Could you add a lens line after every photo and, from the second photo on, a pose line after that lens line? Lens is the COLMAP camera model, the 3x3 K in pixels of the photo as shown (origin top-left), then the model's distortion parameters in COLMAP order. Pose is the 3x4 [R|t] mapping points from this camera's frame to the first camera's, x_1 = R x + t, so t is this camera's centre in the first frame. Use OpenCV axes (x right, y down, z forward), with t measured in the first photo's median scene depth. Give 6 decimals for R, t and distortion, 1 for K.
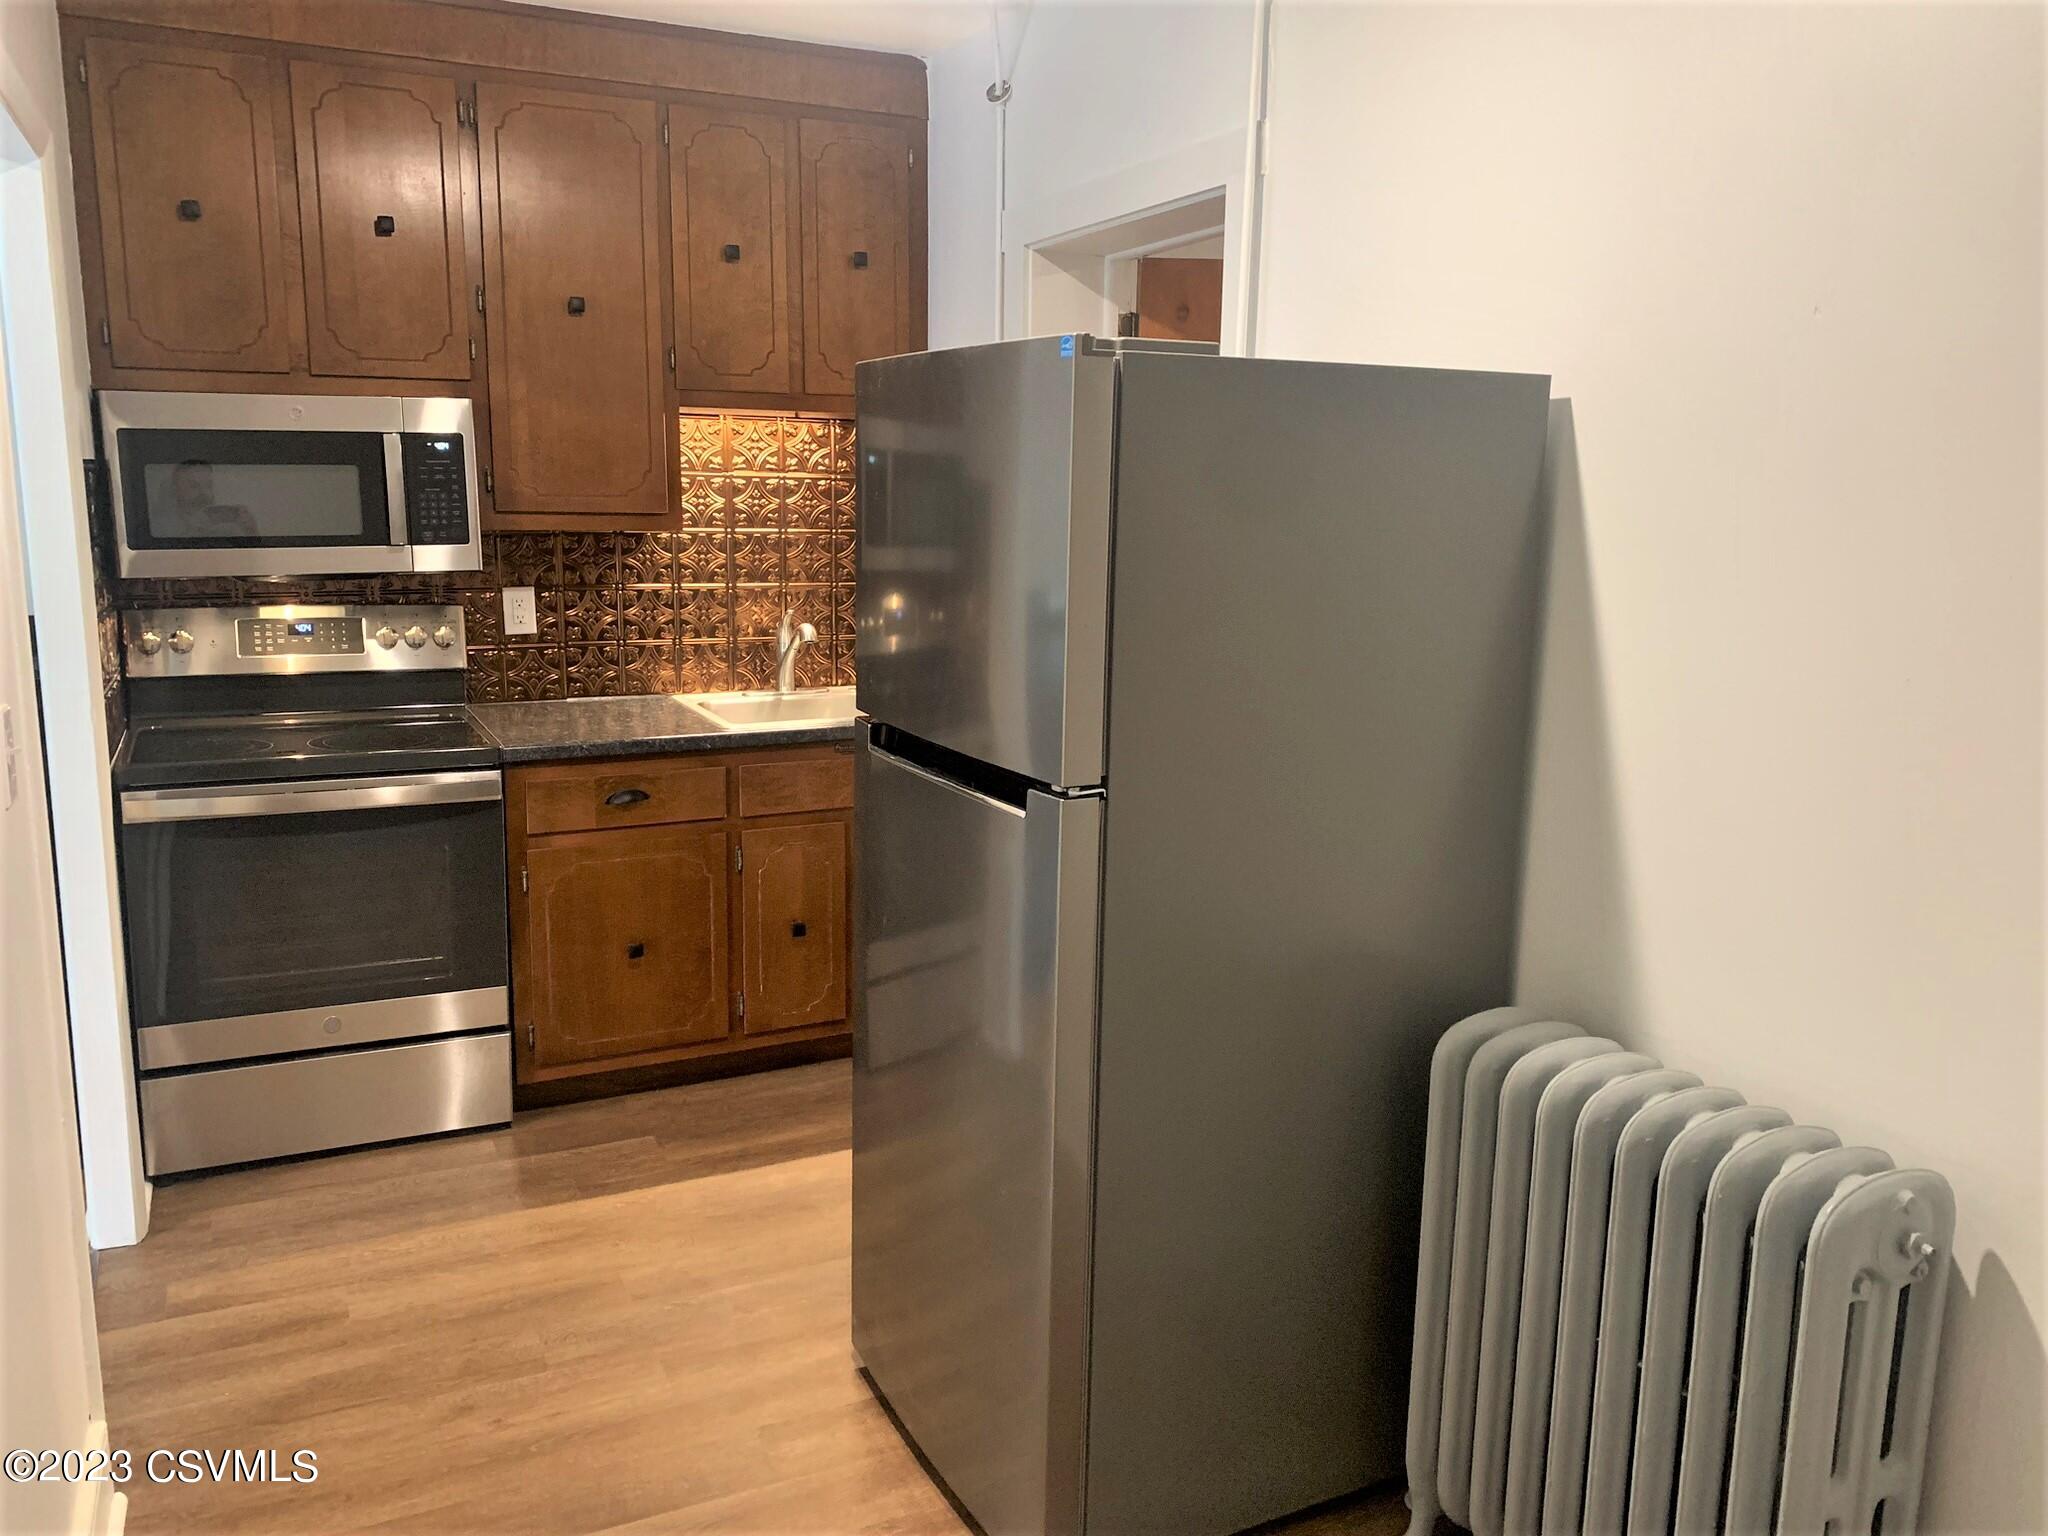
lens RADIAL K [[1581.1, 0, 1024.5], [0, 1581.1, 754.8], [0, 0, 1]] dist [0.058224, -0.044089]
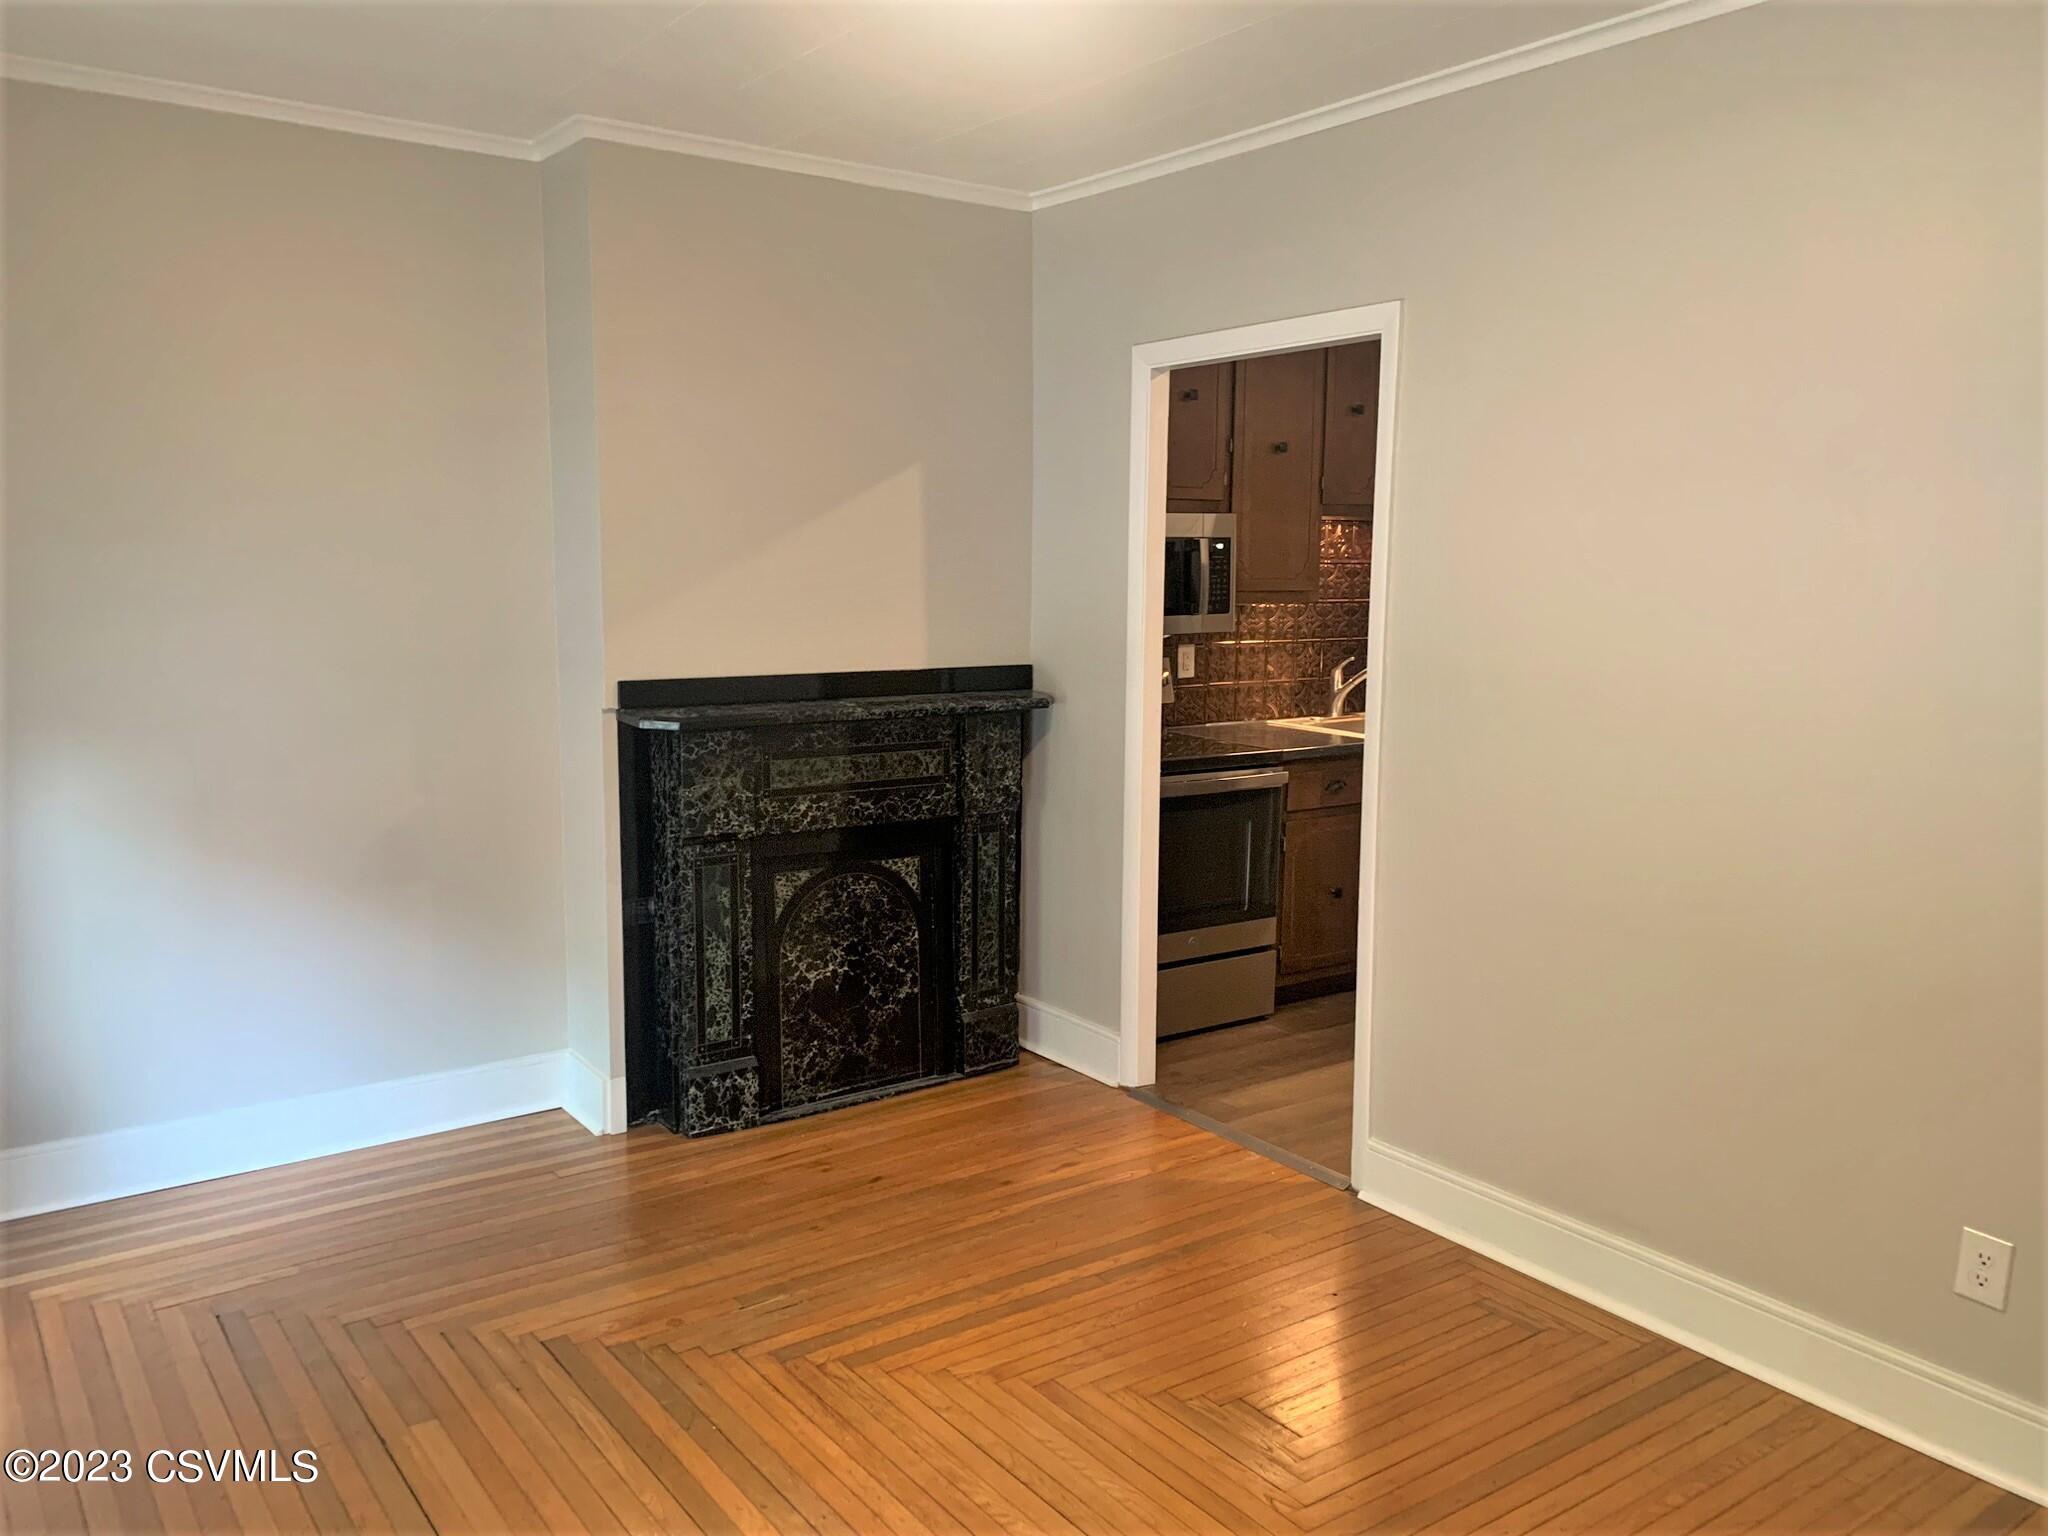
lens RADIAL K [[1581.1, 0, 1017.0], [0, 1581.1, 747.4], [0, 0, 1]] dist [0.058224, -0.044089]
pose [[0.987304, -0.026075, 0.156689, -0.771286], [0.033669, 0.998374, -0.046006, 0.049599], [-0.155235, 0.050697, 0.986576, -0.381991]]
